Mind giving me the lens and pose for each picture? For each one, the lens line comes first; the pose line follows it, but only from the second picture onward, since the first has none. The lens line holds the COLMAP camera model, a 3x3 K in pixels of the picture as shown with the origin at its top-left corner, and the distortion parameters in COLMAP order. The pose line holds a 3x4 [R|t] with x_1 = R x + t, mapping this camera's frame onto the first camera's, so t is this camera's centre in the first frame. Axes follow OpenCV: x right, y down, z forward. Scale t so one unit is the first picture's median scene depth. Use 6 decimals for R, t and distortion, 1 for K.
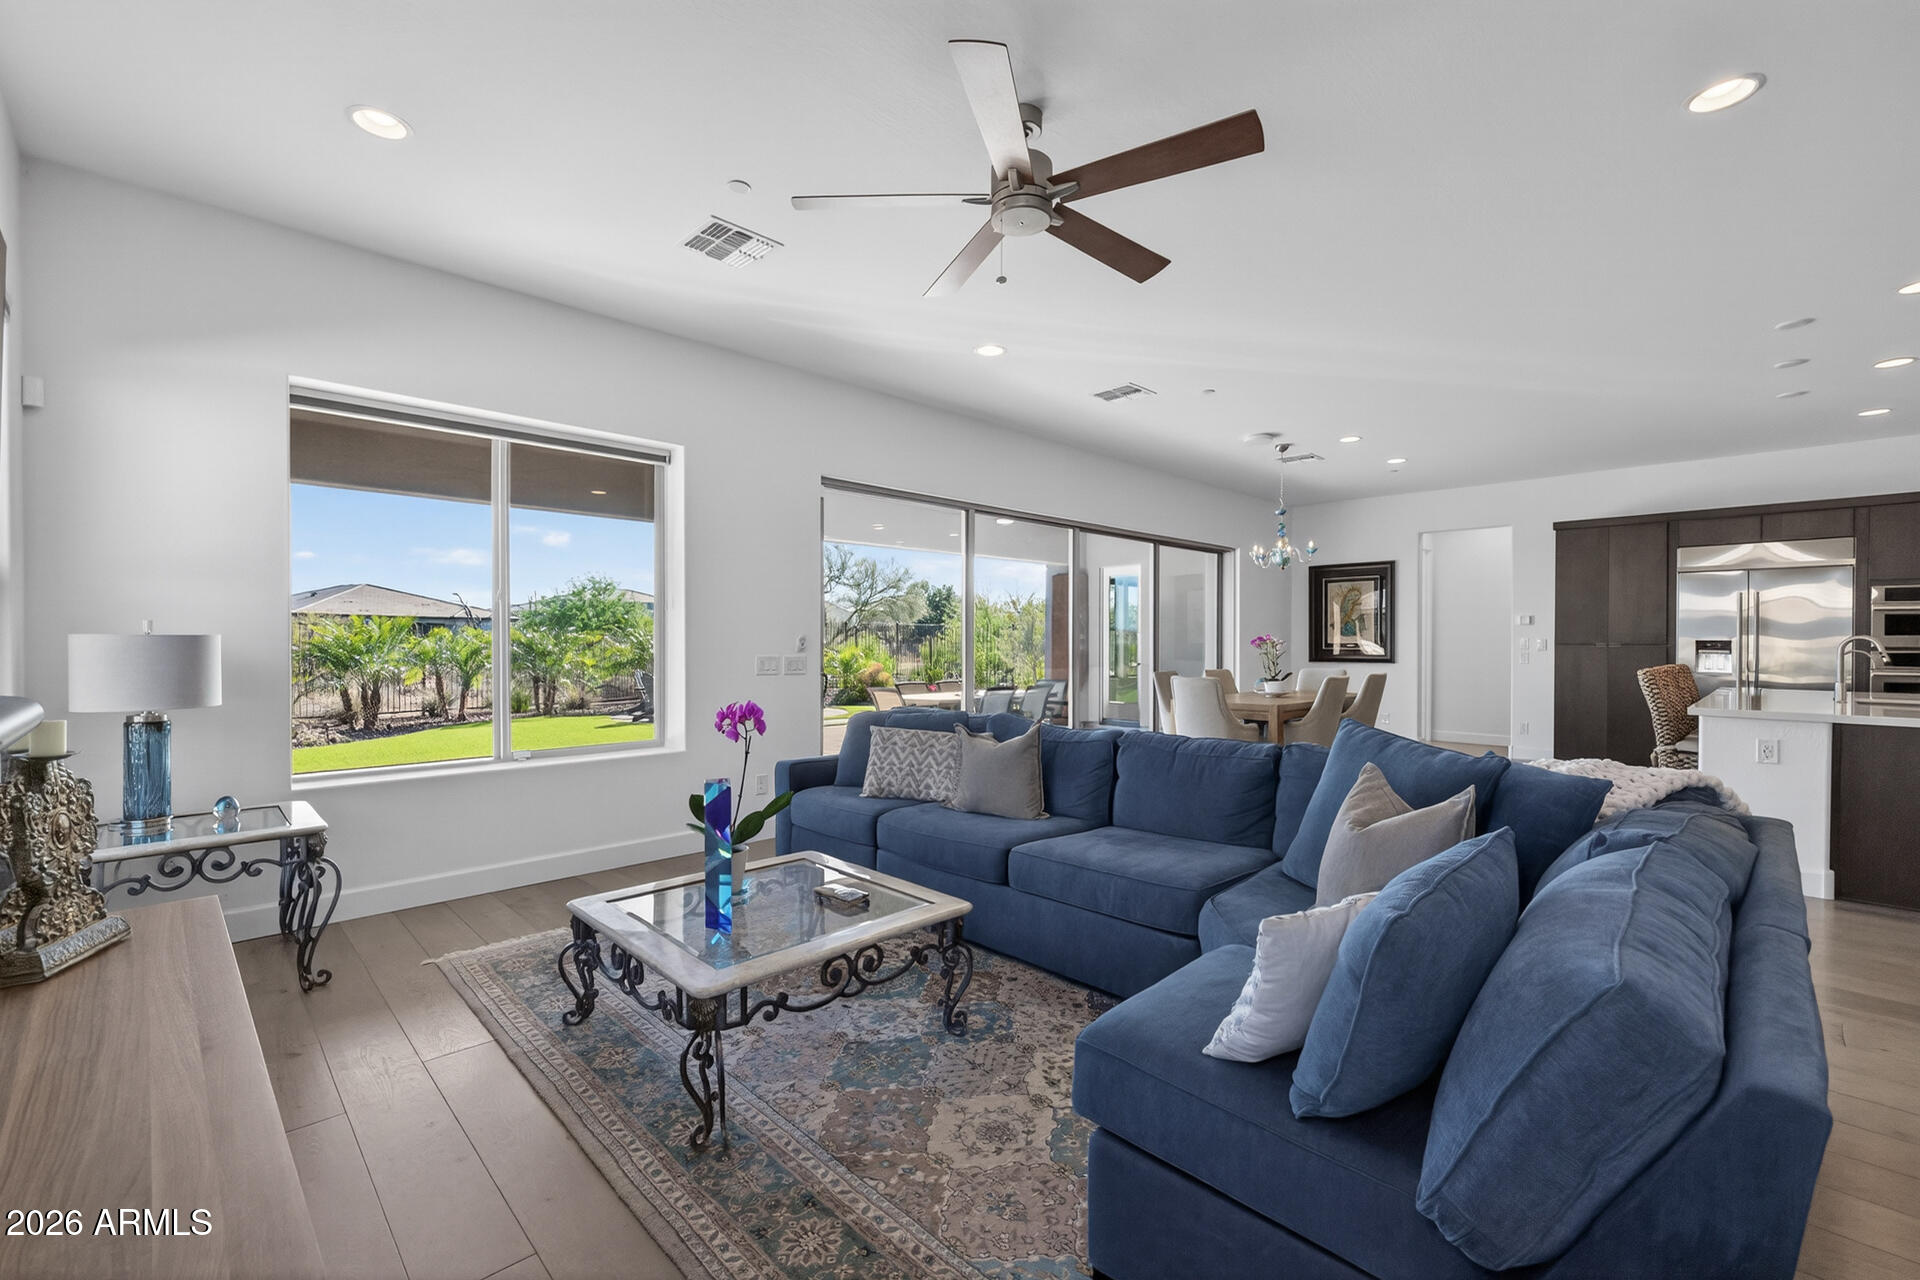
lens RADIAL K [[805.3, 0, 951.6], [0, 805.3, 648.1], [0, 0, 1]] dist [0.003966, 0.000494]
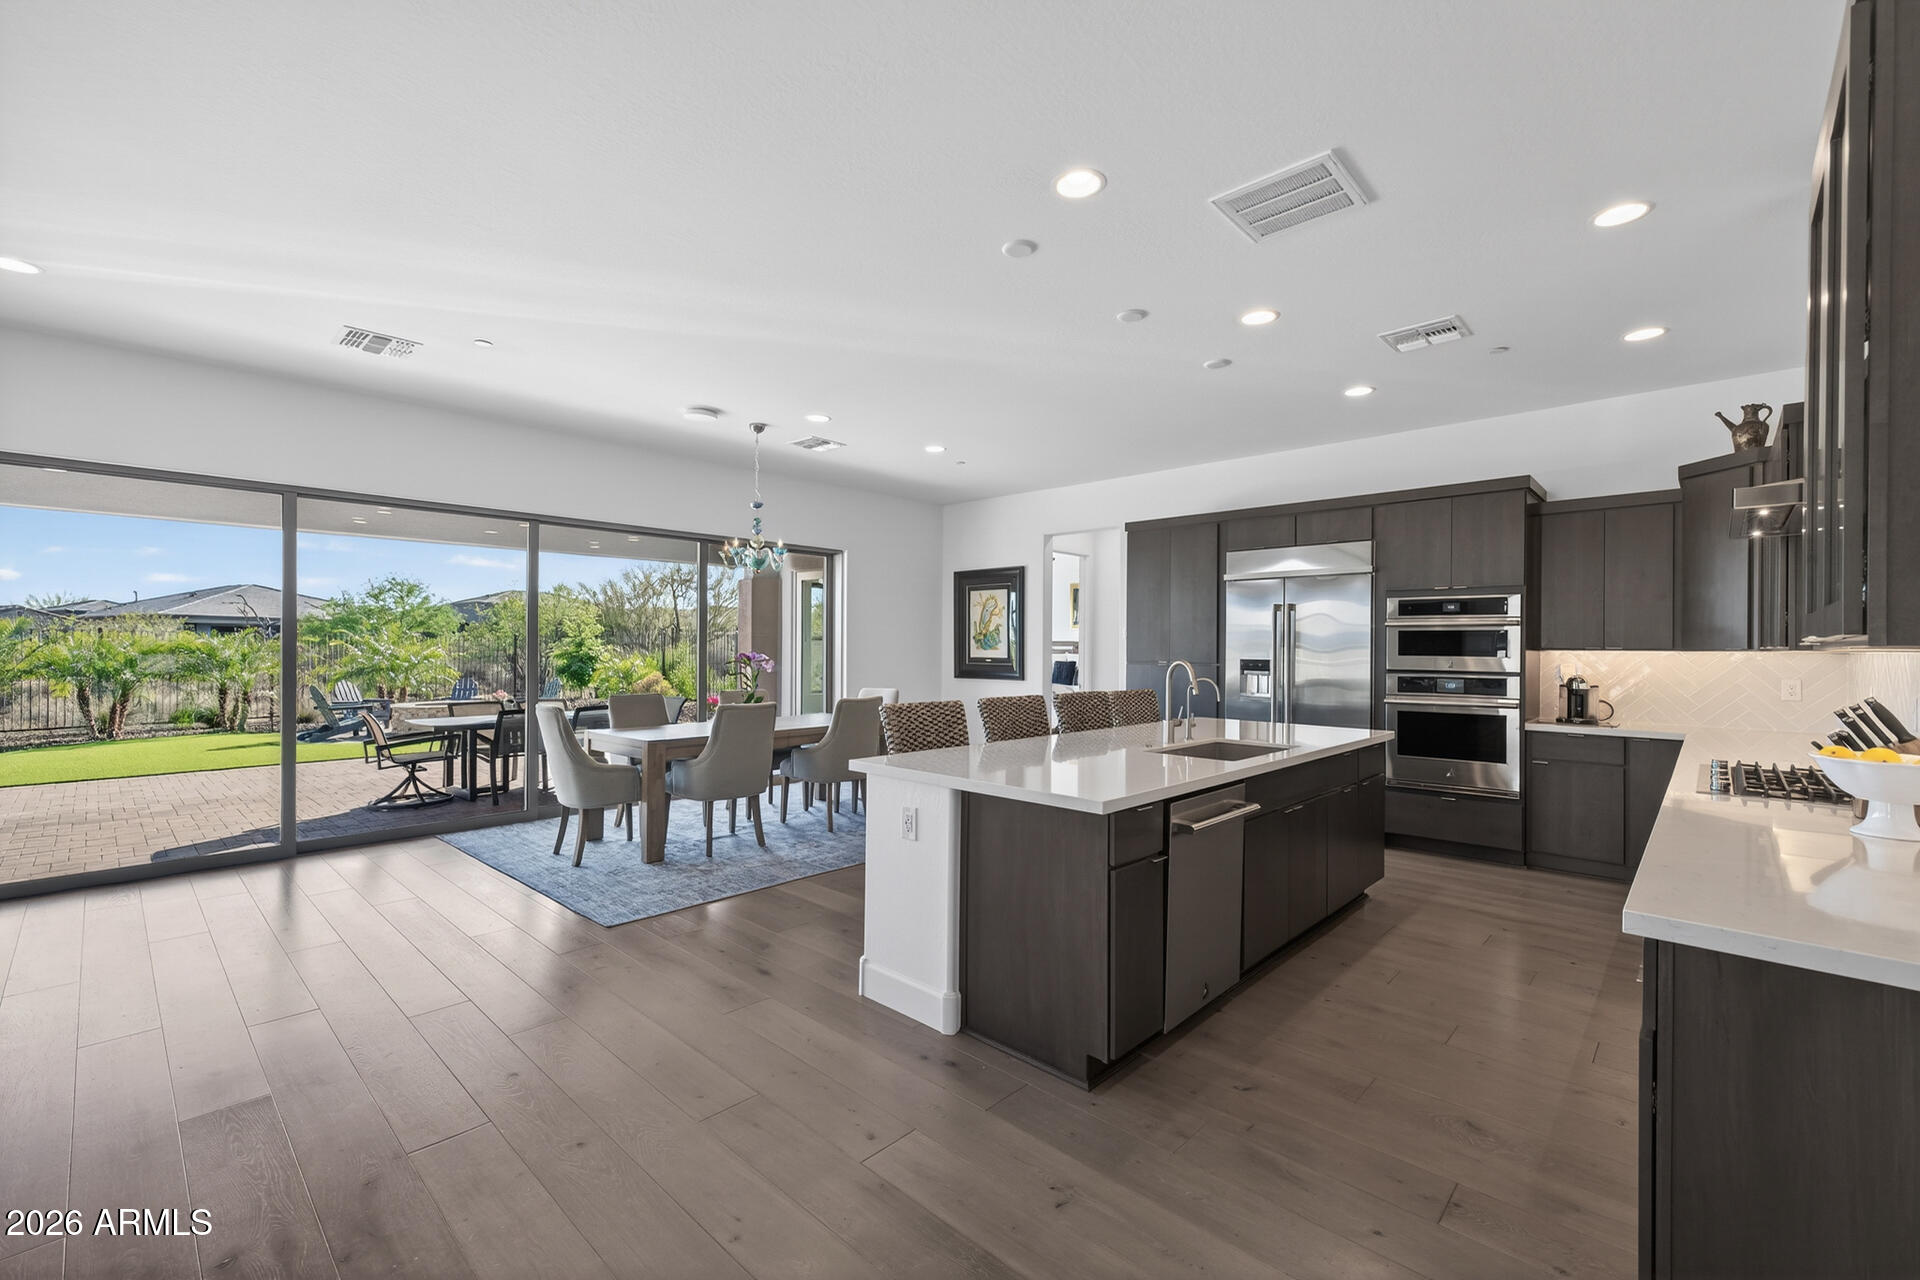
lens RADIAL K [[805.3, 0, 951.6], [0, 805.3, 648.1], [0, 0, 1]] dist [0.003966, 0.000494]
pose [[0.999089, 0.003348, 0.042538, 0.616074], [-0.003015, 0.999964, -0.007882, -0.014941], [-0.042563, 0.007746, 0.999064, 0.165470]]
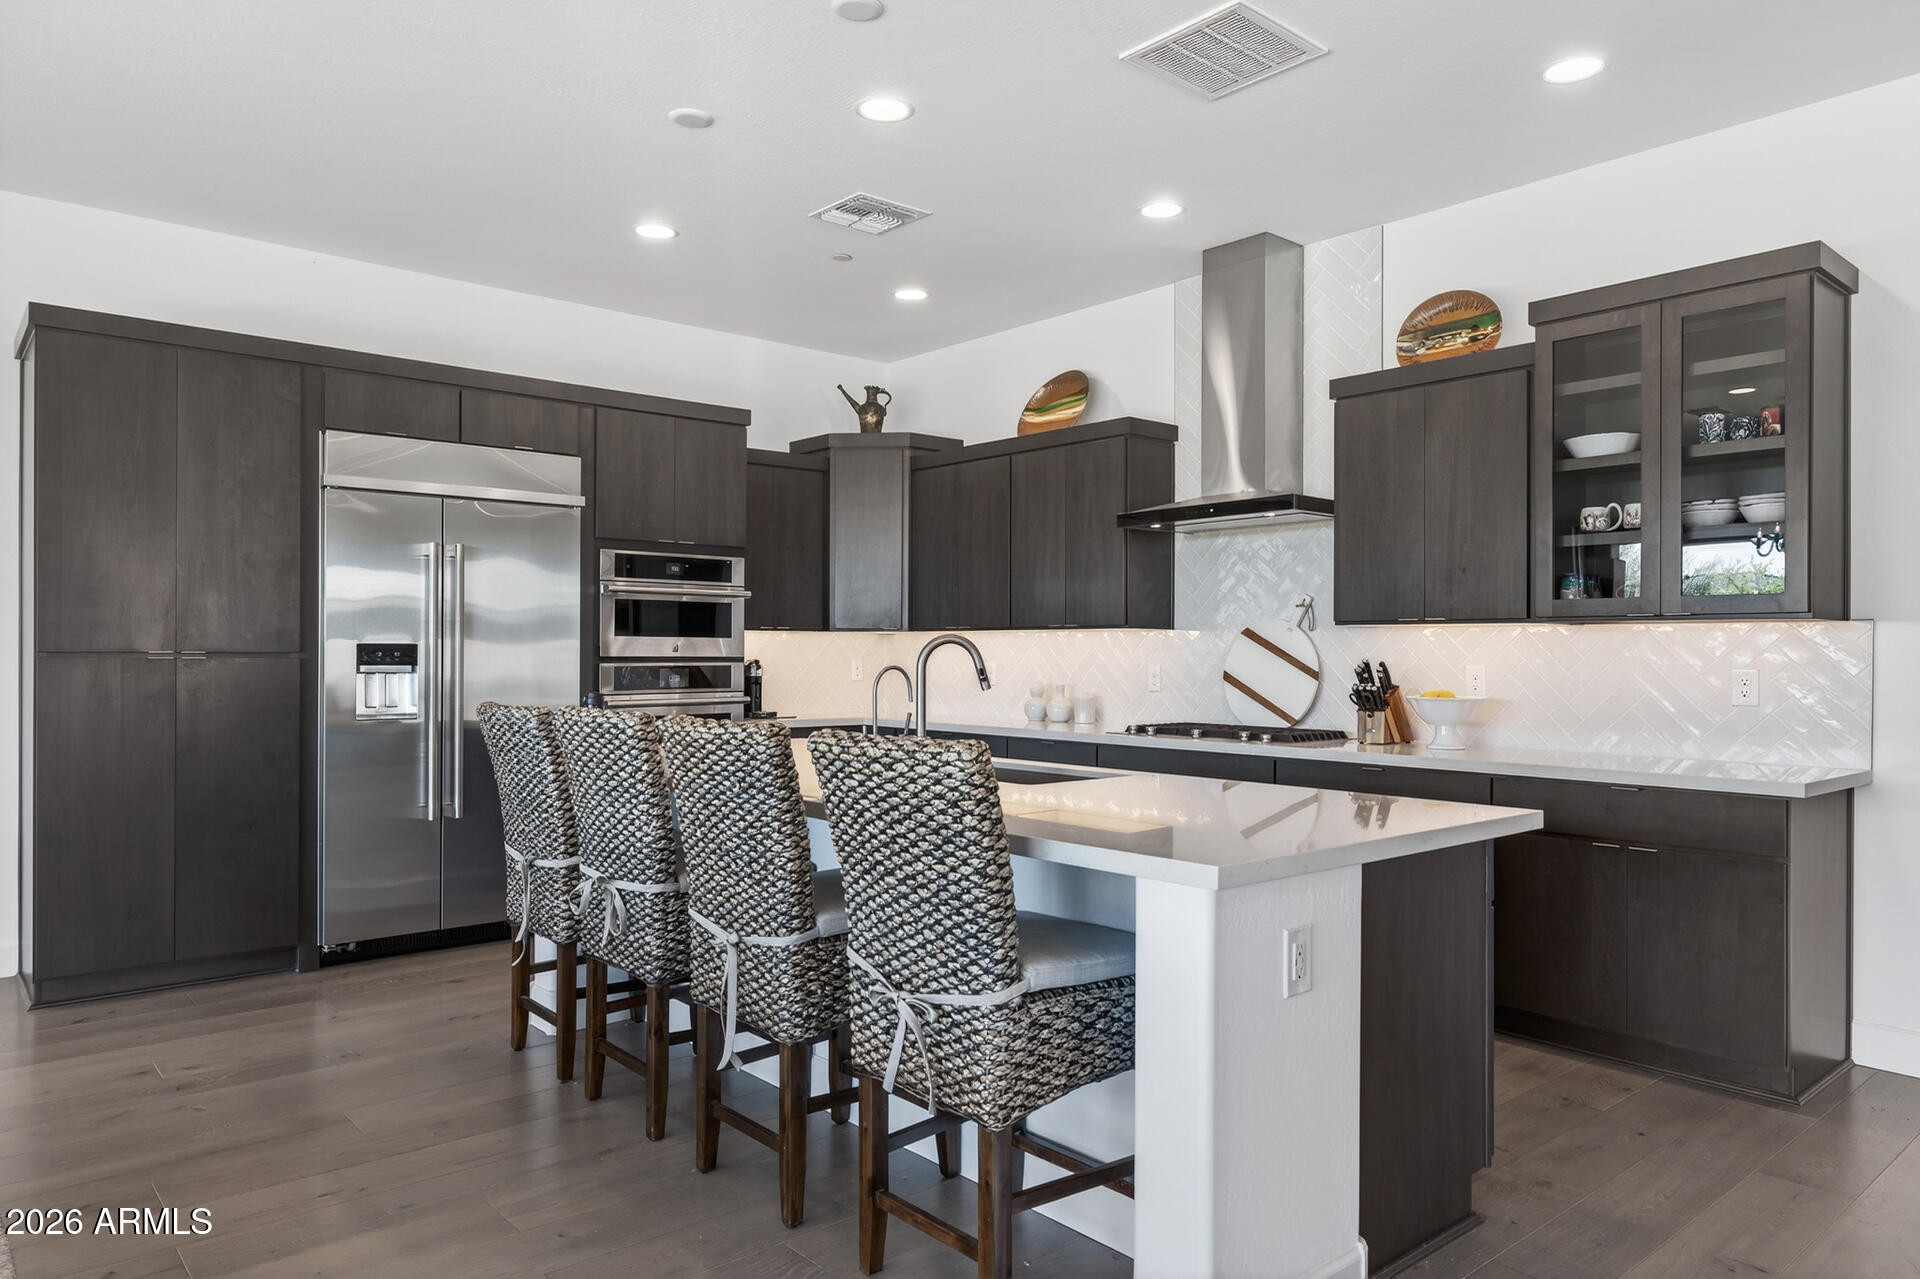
lens RADIAL K [[1242.3, 0, 960.0], [0, 1242.3, 639.5], [0, 0, 1]] dist [0.002817, 0.000234]
pose [[0.043489, 0.004543, 0.999044, 0.275990], [0.003309, 0.999984, -0.004691, -0.008140], [-0.999048, 0.003509, 0.043473, 0.686655]]
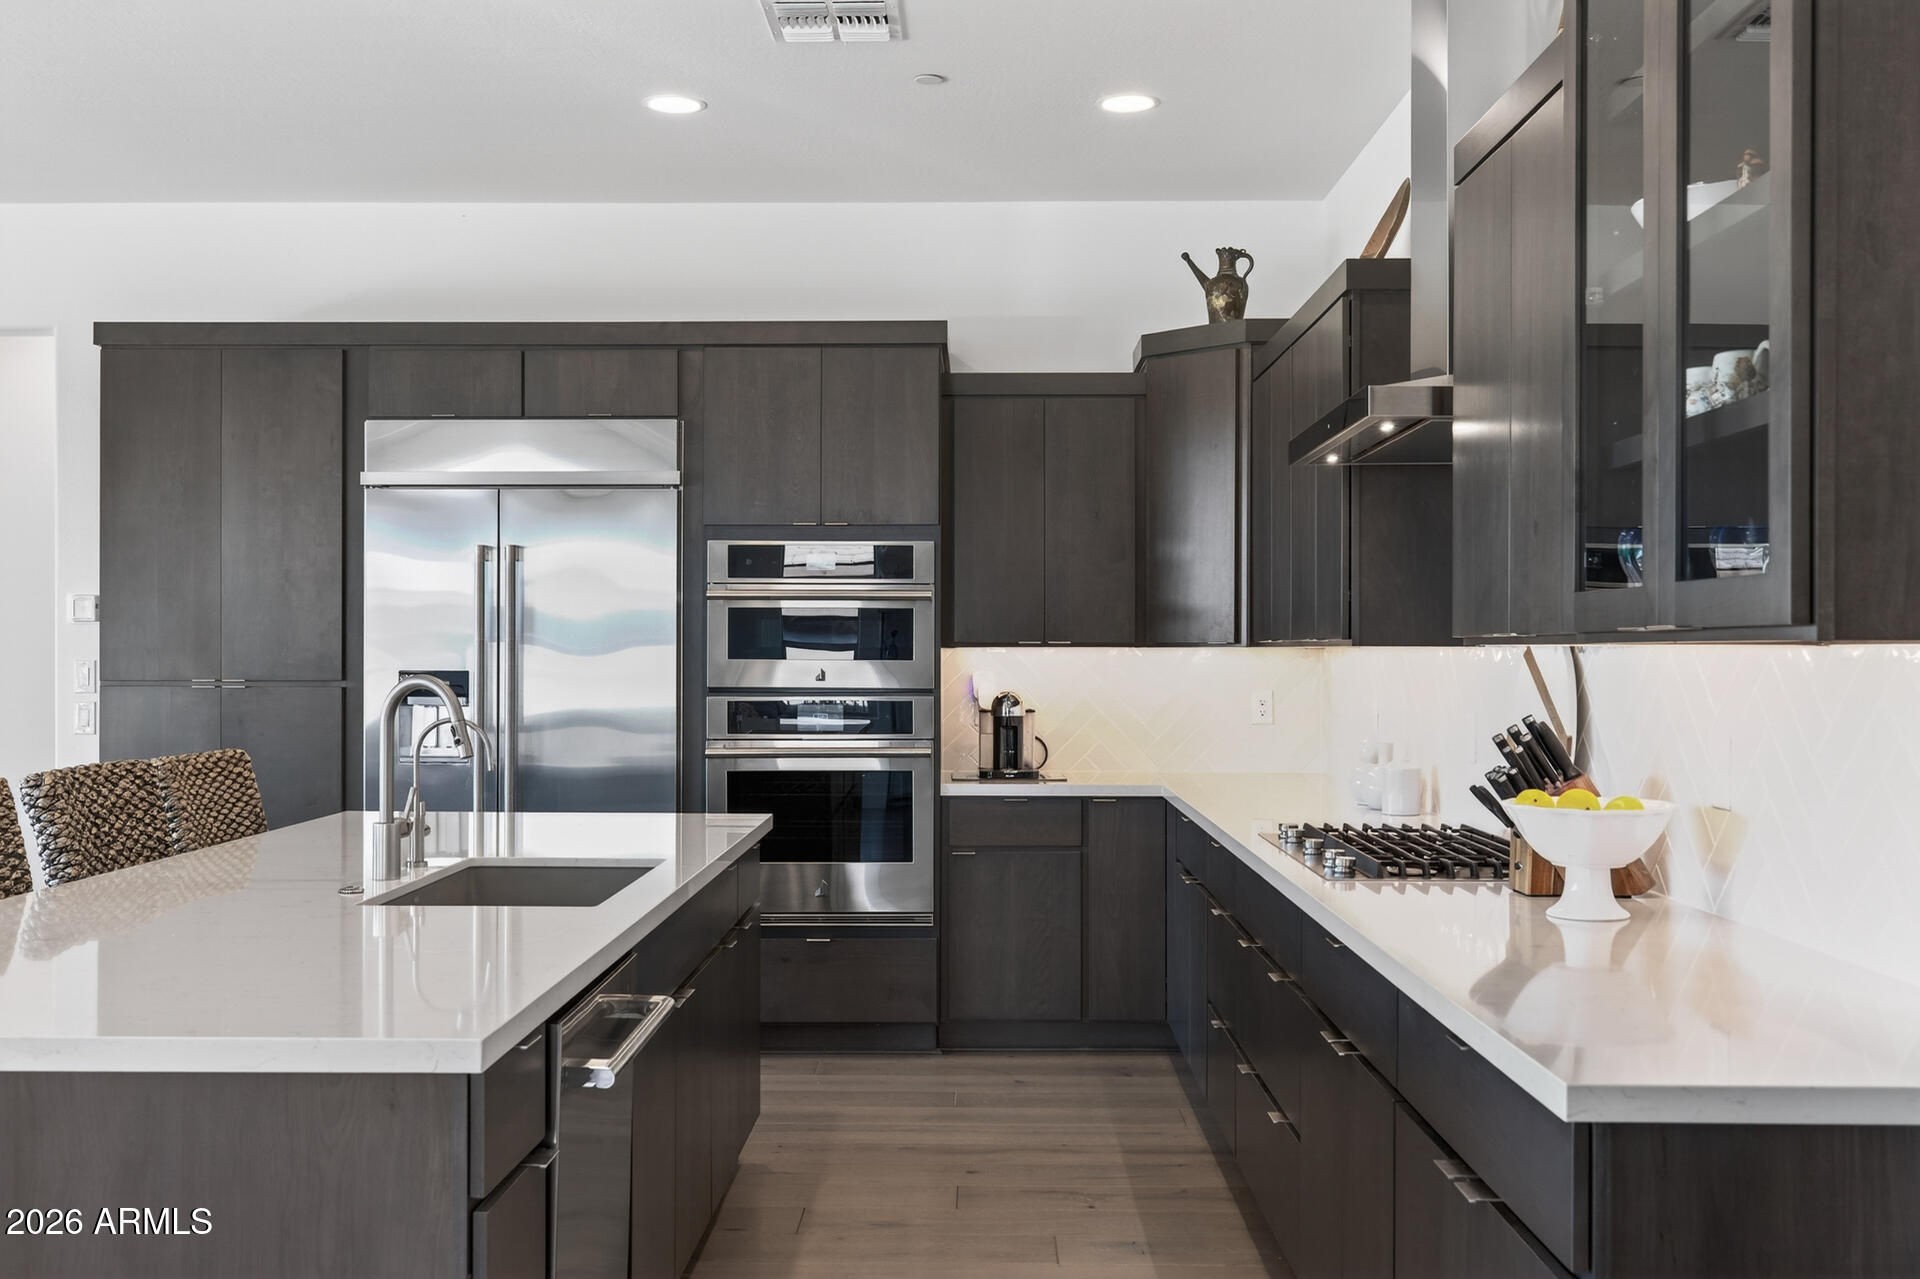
lens RADIAL K [[1873.5, 0, 960.0], [0, 1873.5, 639.5], [0, 0, 1]] dist [0.021759, -0.039795]
pose [[0.705590, 0.001038, 0.708620, 0.526717], [0.006671, 0.999945, -0.008107, -0.016436], [-0.708589, 0.010448, 0.705544, 0.225331]]
